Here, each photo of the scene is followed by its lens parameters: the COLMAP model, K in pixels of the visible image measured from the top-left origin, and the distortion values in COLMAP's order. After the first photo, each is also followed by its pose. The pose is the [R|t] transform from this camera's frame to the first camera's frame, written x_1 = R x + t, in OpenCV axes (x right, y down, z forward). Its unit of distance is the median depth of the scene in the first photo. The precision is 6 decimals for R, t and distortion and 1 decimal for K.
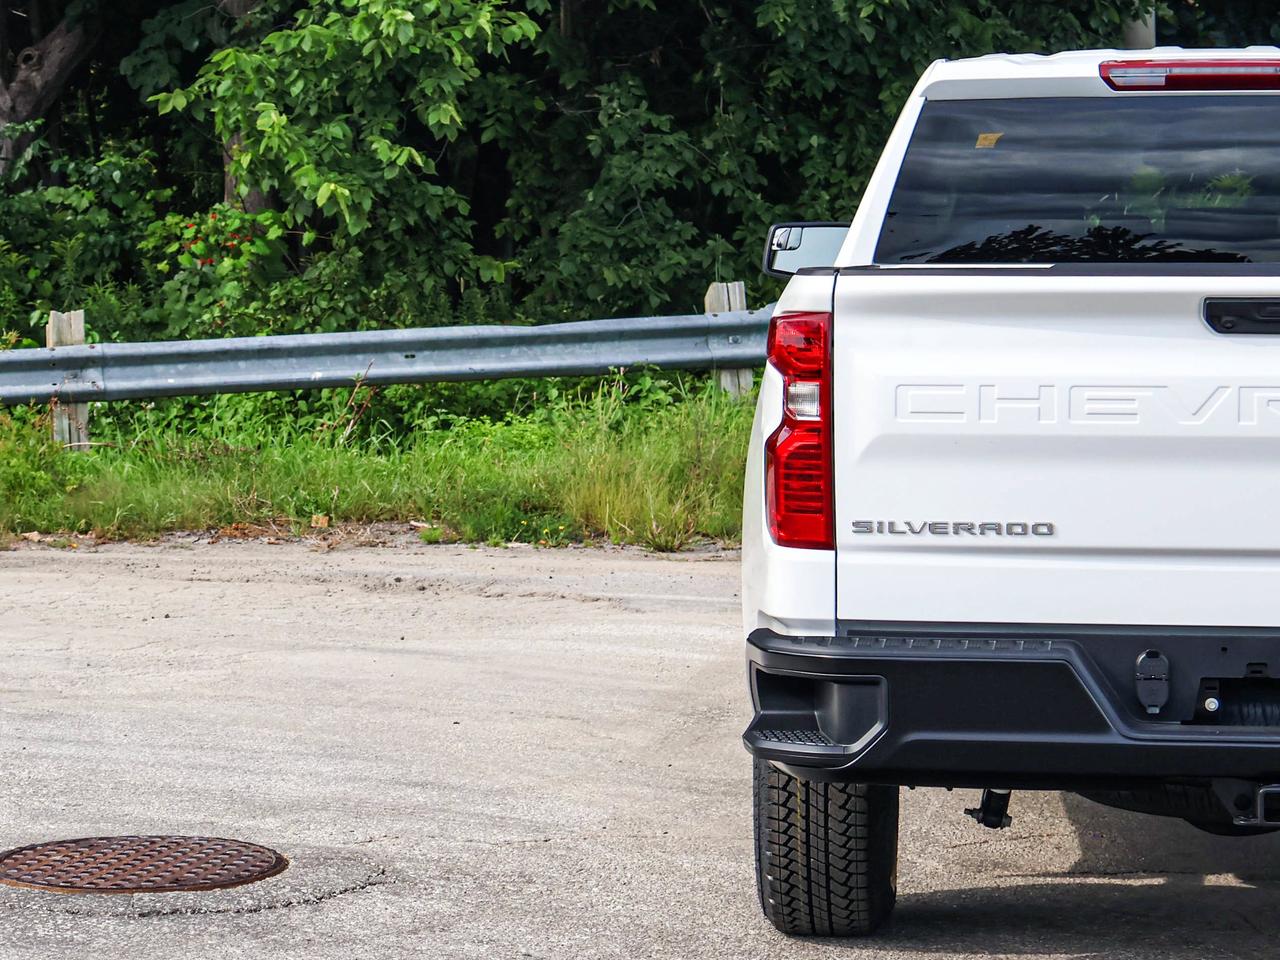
lens RADIAL K [[3706.4, 0, 564.0], [0, 3706.4, 364.9], [0, 0, 1]] dist [0.138409, -1.782427]
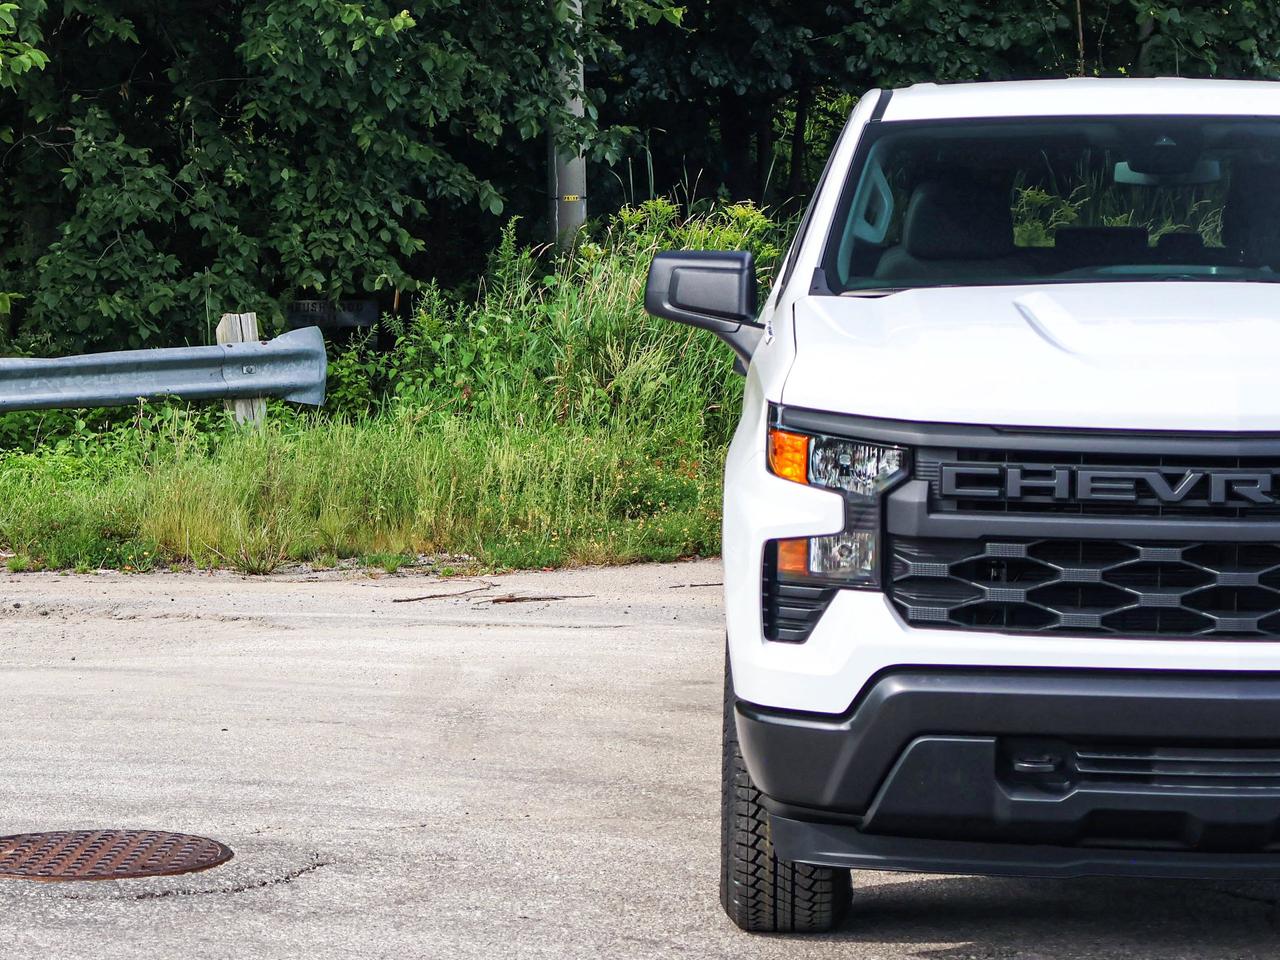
lens RADIAL K [[3760.1, 0, 617.4], [0, 3760.1, 480.3], [0, 0, 1]] dist [-0.015307, -0.155346]
pose [[0.978053, -0.015285, 0.207793, -0.080561], [0.011164, 0.999717, 0.020992, 0.003404], [-0.208055, -0.018212, 0.977948, -0.028781]]
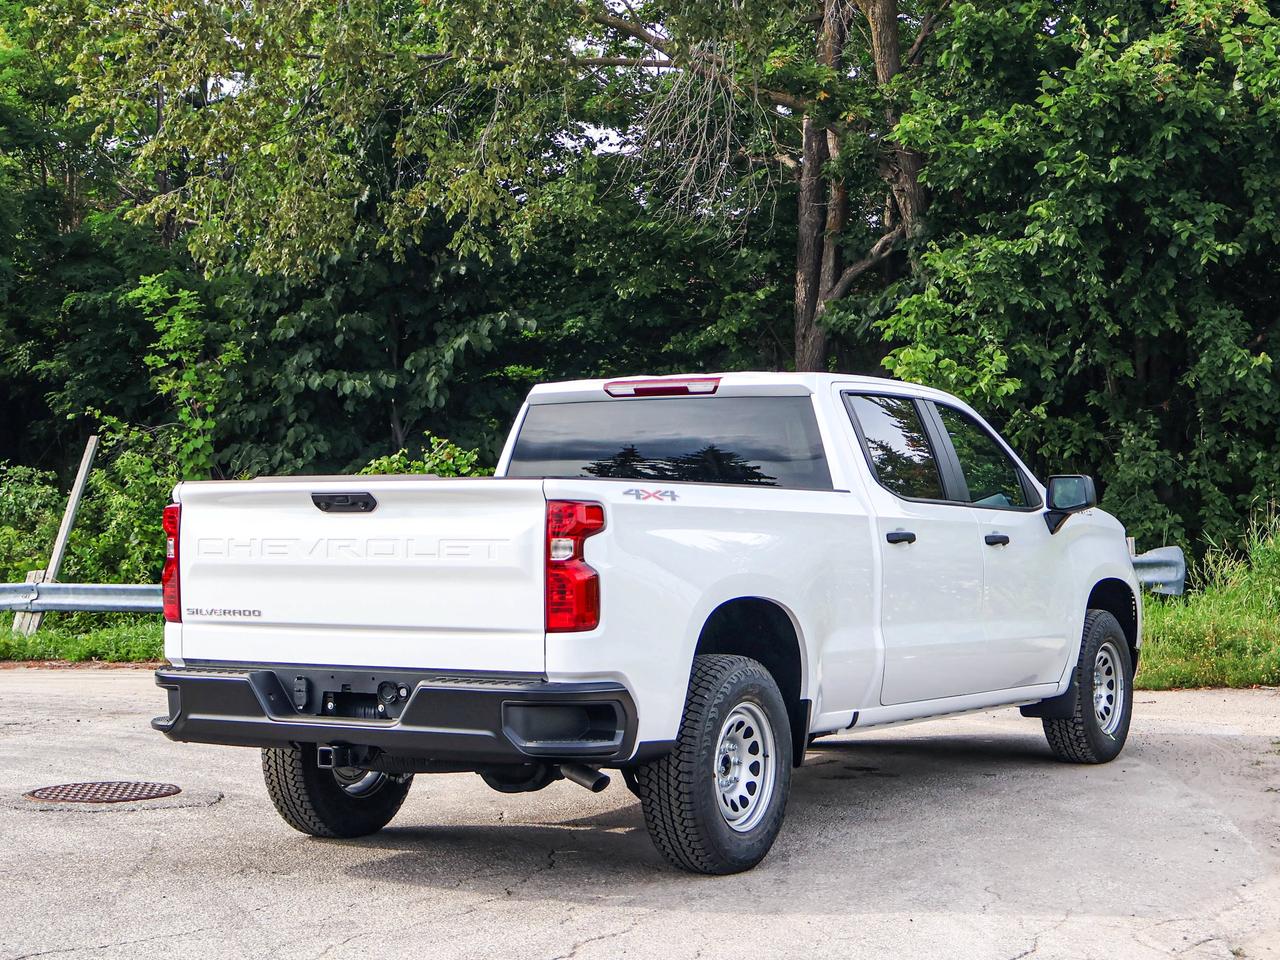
lens RADIAL K [[2221.7, 0, 639.6], [0, 2221.7, 464.0], [0, 0, 1]] dist [-0.021556, -0.010289]
pose [[0.923744, -0.009789, -0.382884, 0.262126], [-0.015477, 0.997903, -0.062853, 0.012474], [0.382696, 0.063987, 0.921656, -0.001607]]
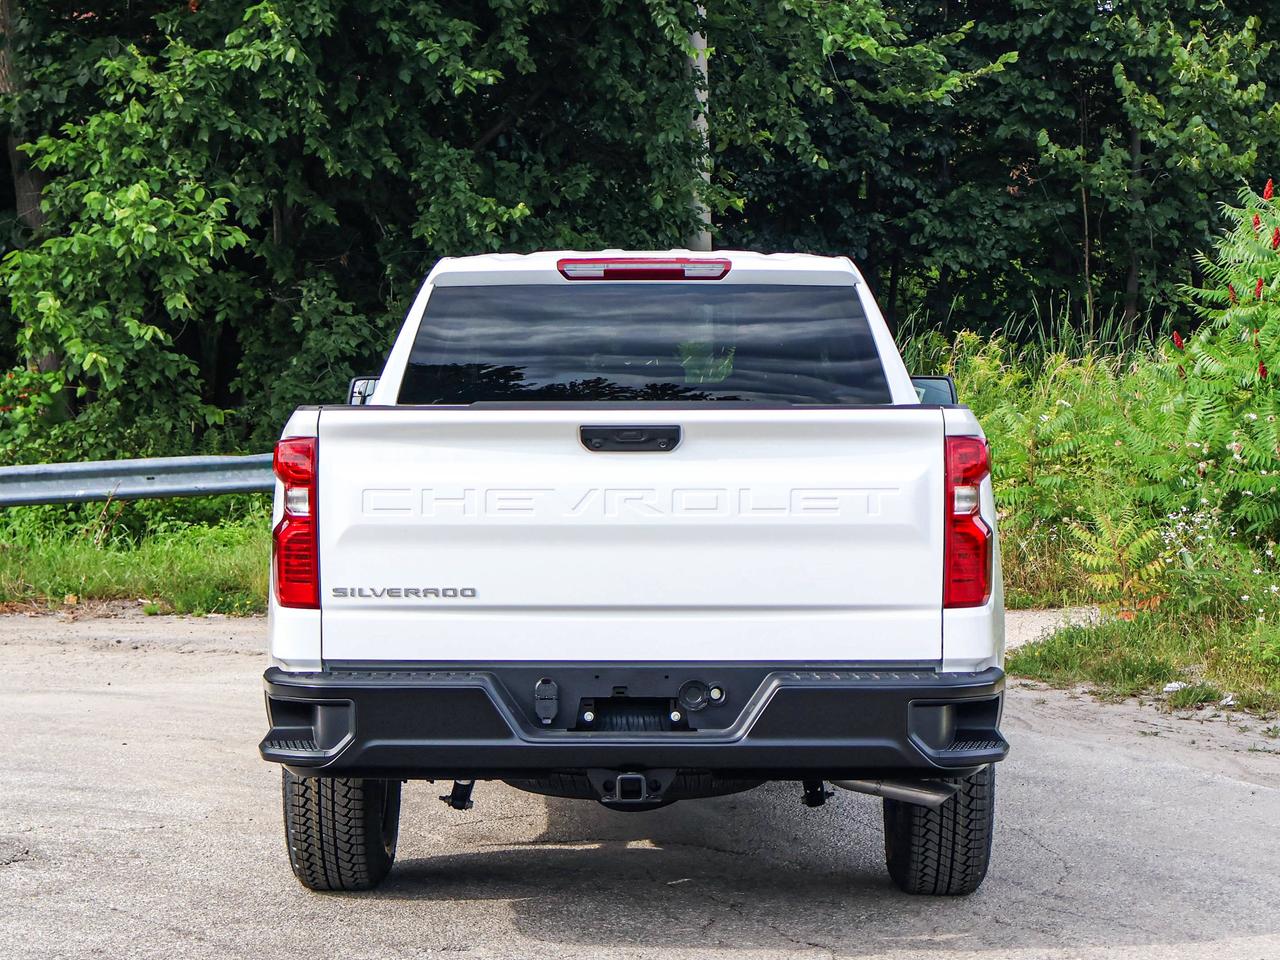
lens RADIAL K [[2697.5, 0, 640.0], [0, 2697.5, 480.0], [0, 0, 1]] dist [0.028049, 0.189669]
pose [[0.993425, -0.004574, 0.114389, 0.026625], [0.004871, 0.999985, -0.002315, 0.001641], [-0.114377, 0.002857, 0.993433, -0.003919]]
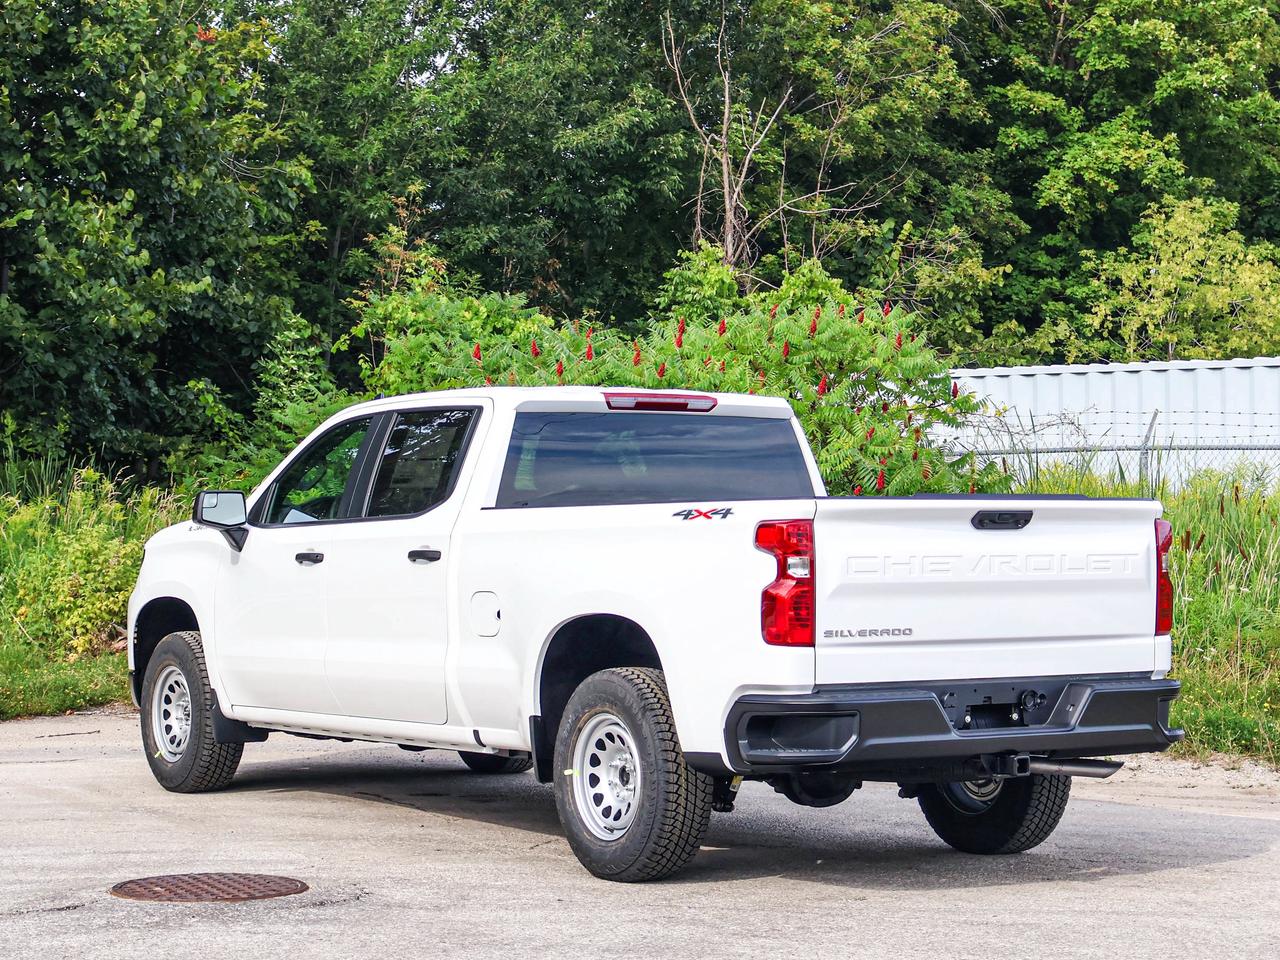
lens RADIAL K [[2697.5, 0, 640.0], [0, 2697.5, 480.0], [0, 0, 1]] dist [0.028049, 0.189669]
pose [[0.764394, 0.012386, 0.644630, -0.301787], [0.026762, 0.998344, -0.050916, 0.011450], [-0.644193, 0.056172, 0.762797, 0.006426]]
